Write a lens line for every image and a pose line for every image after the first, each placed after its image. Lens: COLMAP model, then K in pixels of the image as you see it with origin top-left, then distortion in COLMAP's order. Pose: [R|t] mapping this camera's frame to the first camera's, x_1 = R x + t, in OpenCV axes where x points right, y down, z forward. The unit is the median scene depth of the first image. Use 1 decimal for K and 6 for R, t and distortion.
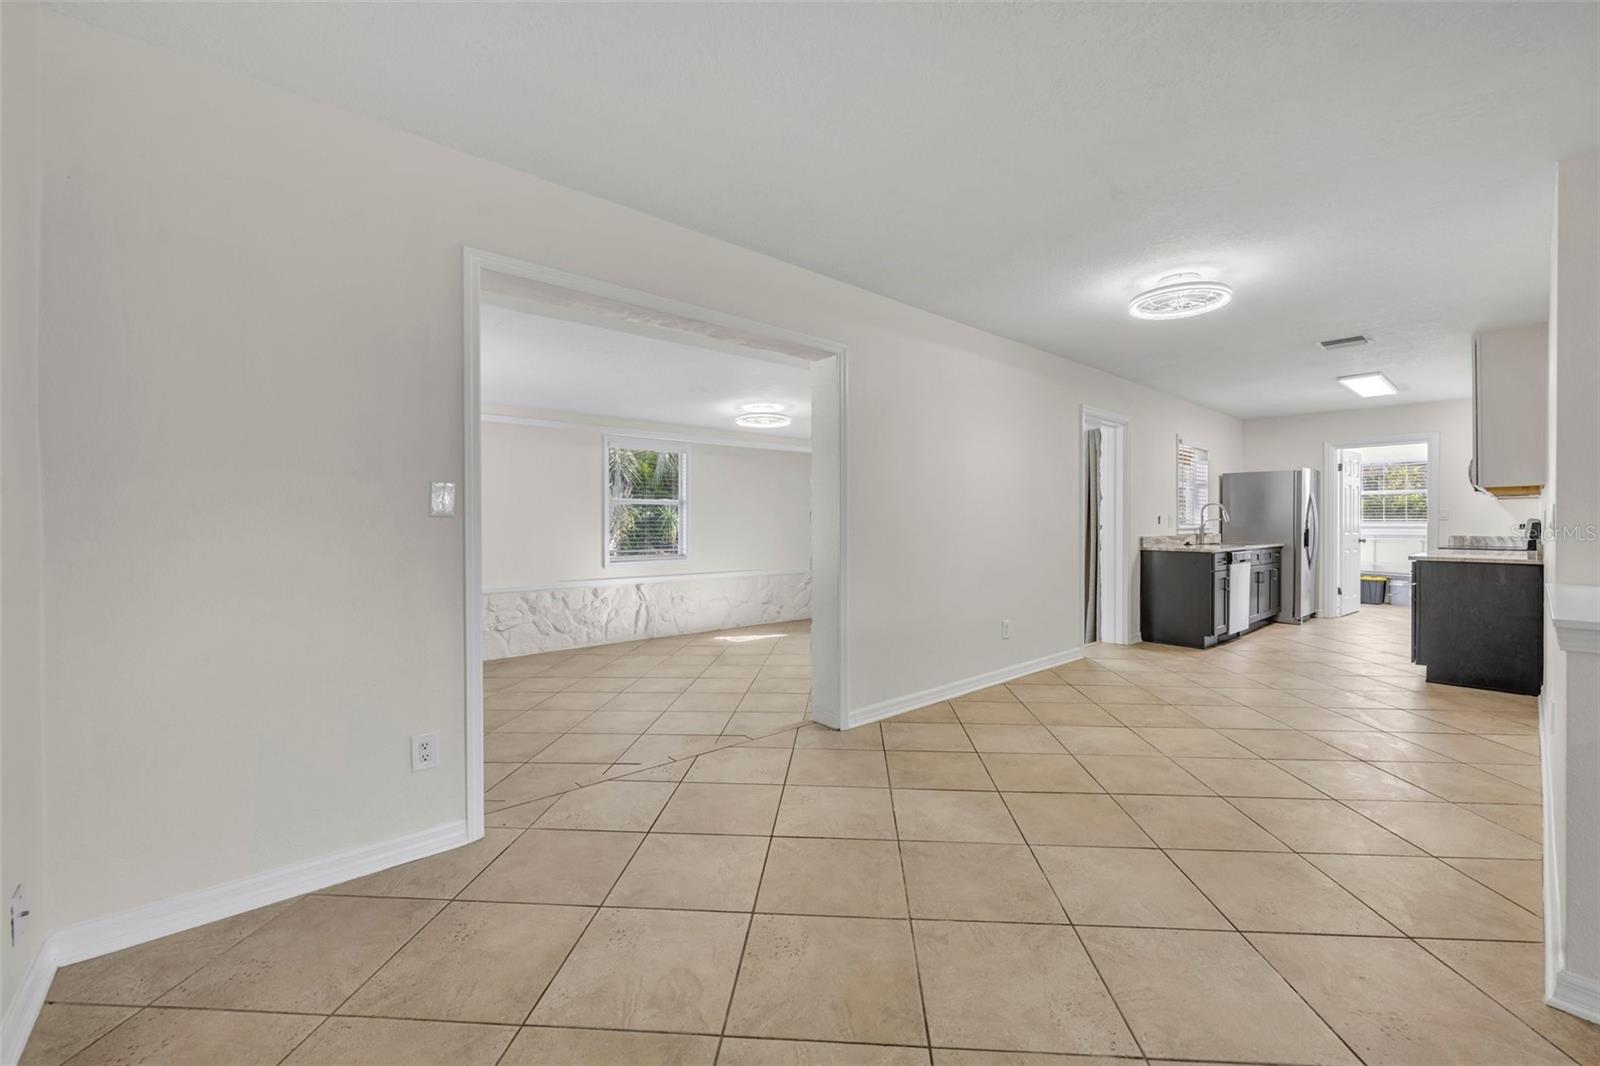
lens RADIAL K [[648.7, 0, 800.6], [0, 648.7, 526.1], [0, 0, 1]] dist [-0.000601, 0.000072]
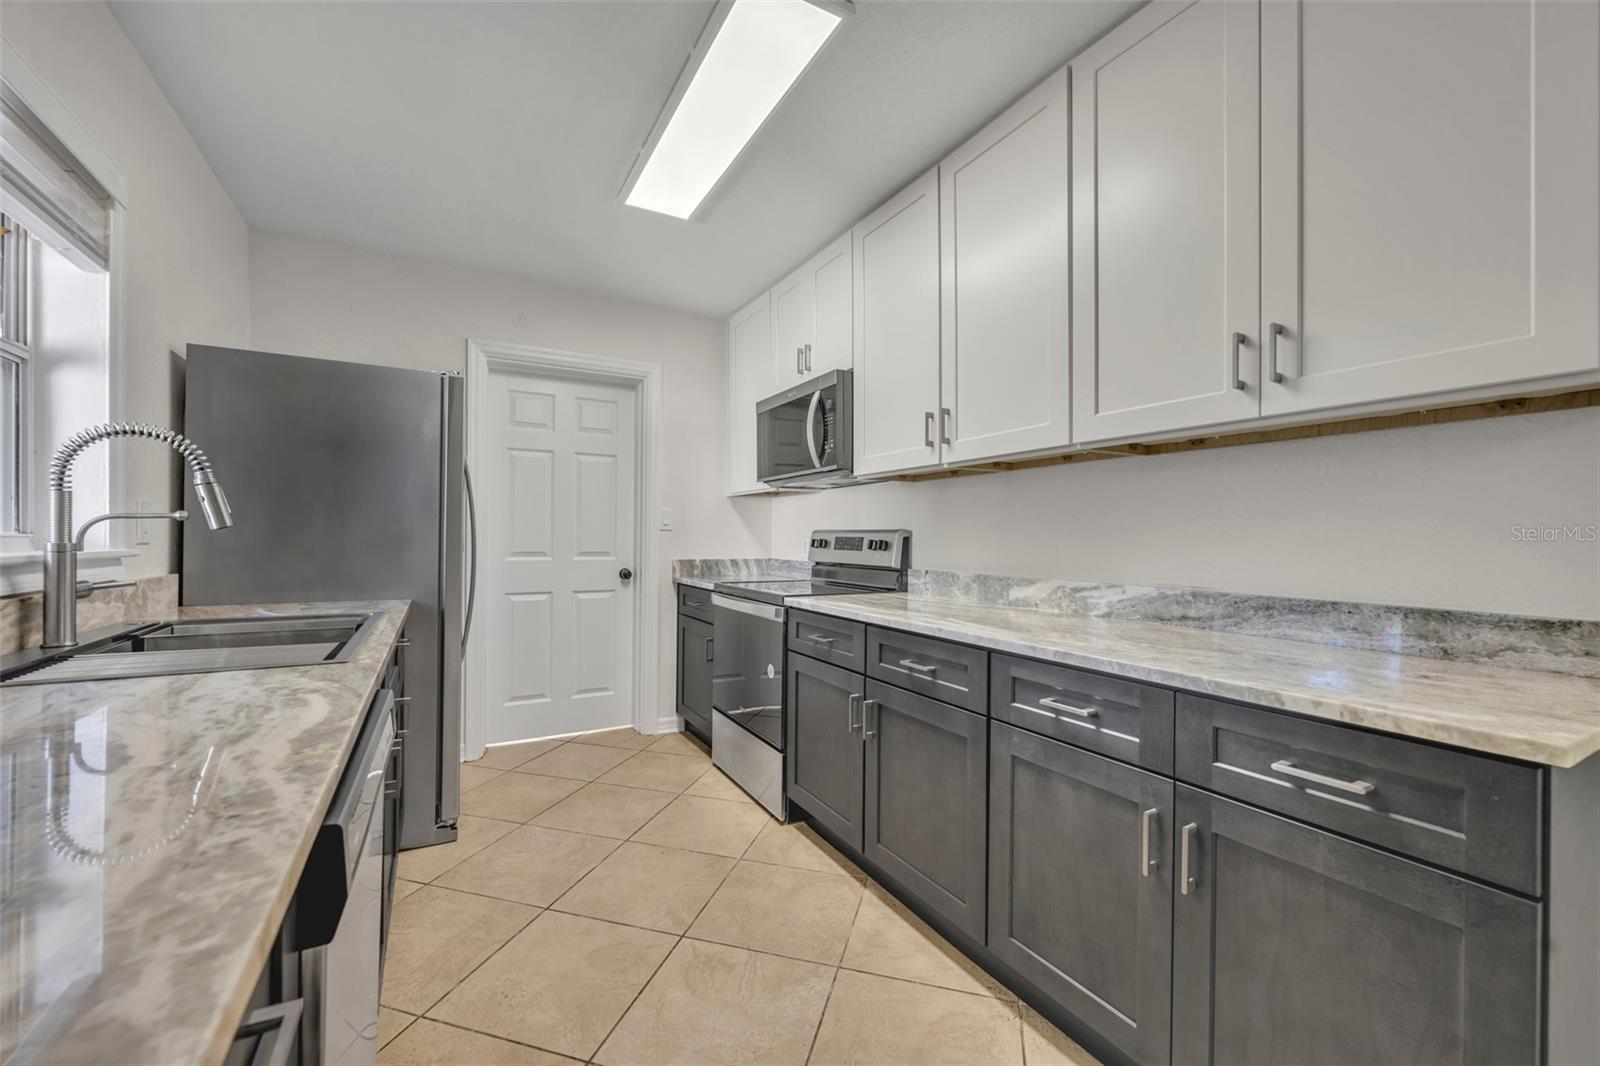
lens RADIAL K [[635.3, 0, 792.5], [0, 635.3, 532.5], [0, 0, 1]] dist [0.000940, 0.000074]
pose [[0.212784, 0.007908, 0.977067, 0.489800], [-0.000219, 0.999968, -0.008046, -0.003134], [-0.977099, 0.001498, 0.212779, 0.763177]]
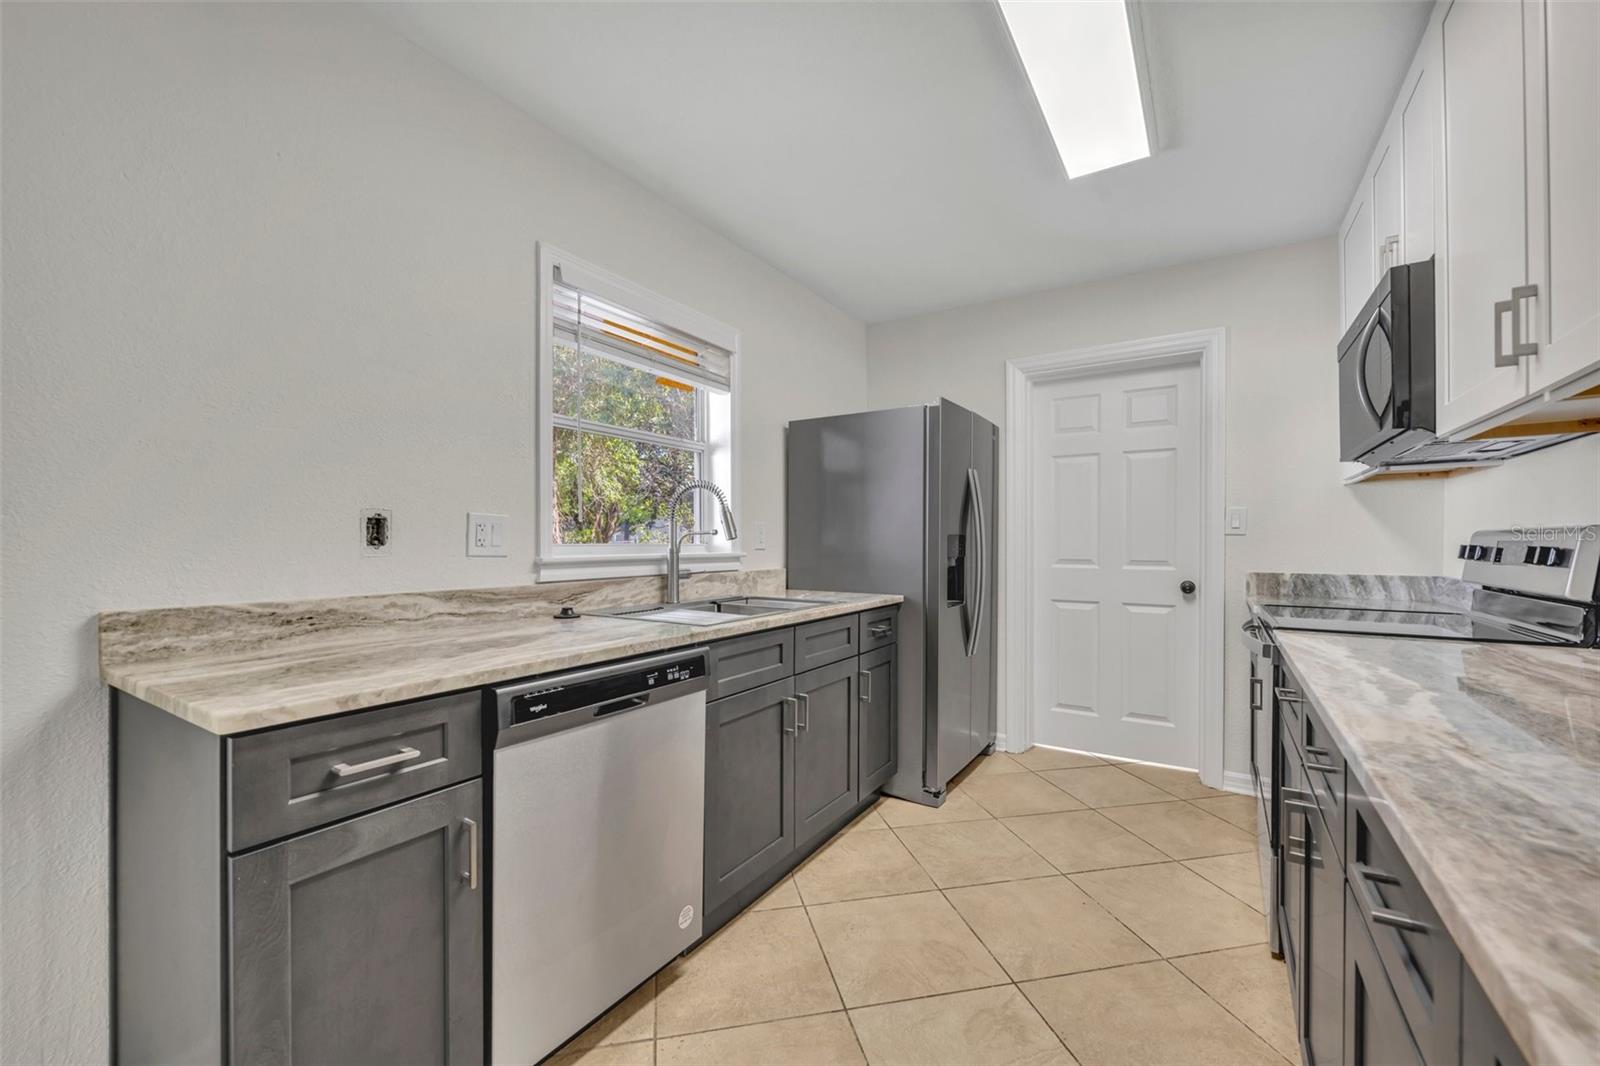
lens RADIAL K [[642.2, 0, 802.0], [0, 642.2, 540.8], [0, 0, 1]] dist [-0.000889, -0.000179]
pose [[0.960898, -0.000107, 0.276904, 0.589527], [0.002729, 0.999955, -0.009085, -0.002422], [-0.276891, 0.009486, 0.960855, 0.658361]]
